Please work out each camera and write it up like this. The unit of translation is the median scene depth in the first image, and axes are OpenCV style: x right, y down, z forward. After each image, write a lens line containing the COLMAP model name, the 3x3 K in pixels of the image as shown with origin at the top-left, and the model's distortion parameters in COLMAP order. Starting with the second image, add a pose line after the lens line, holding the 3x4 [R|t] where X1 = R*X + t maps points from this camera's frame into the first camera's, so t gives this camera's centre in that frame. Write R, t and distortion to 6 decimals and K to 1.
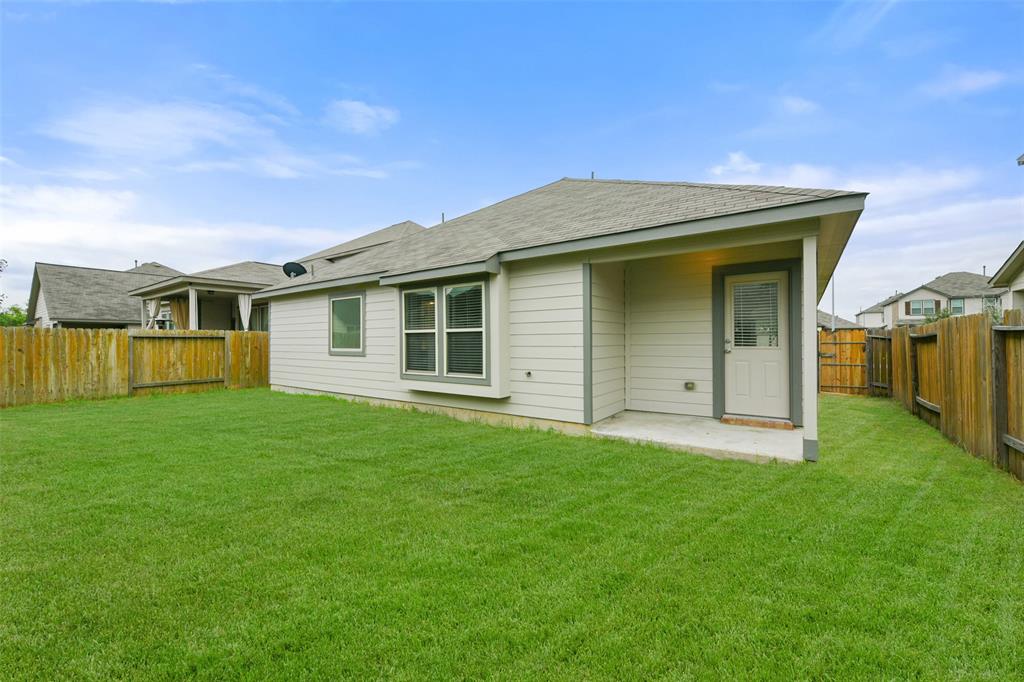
lens RADIAL K [[407.1, 0, 511.8], [0, 407.1, 340.3], [0, 0, 1]] dist [-0.007706, -0.000682]
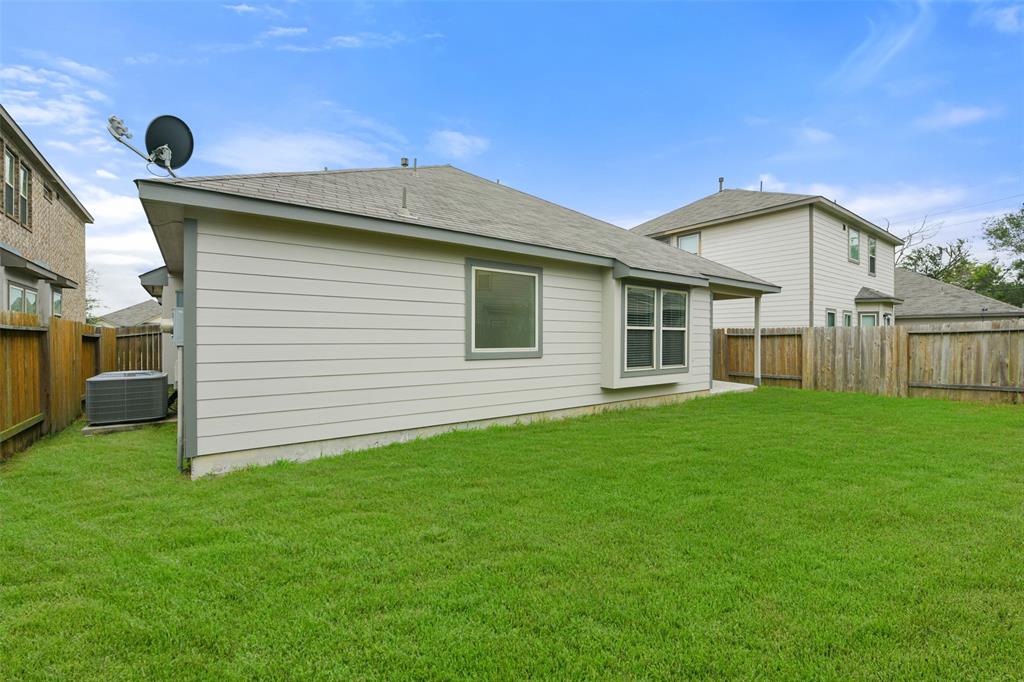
lens RADIAL K [[425.6, 0, 512.2], [0, 425.6, 339.4], [0, 0, 1]] dist [-0.008853, 0.000024]
pose [[0.301593, -0.002134, 0.953434, -1.232350], [-0.008425, 0.999952, 0.004903, 0.003324], [-0.953400, -0.009511, 0.301560, 0.907566]]
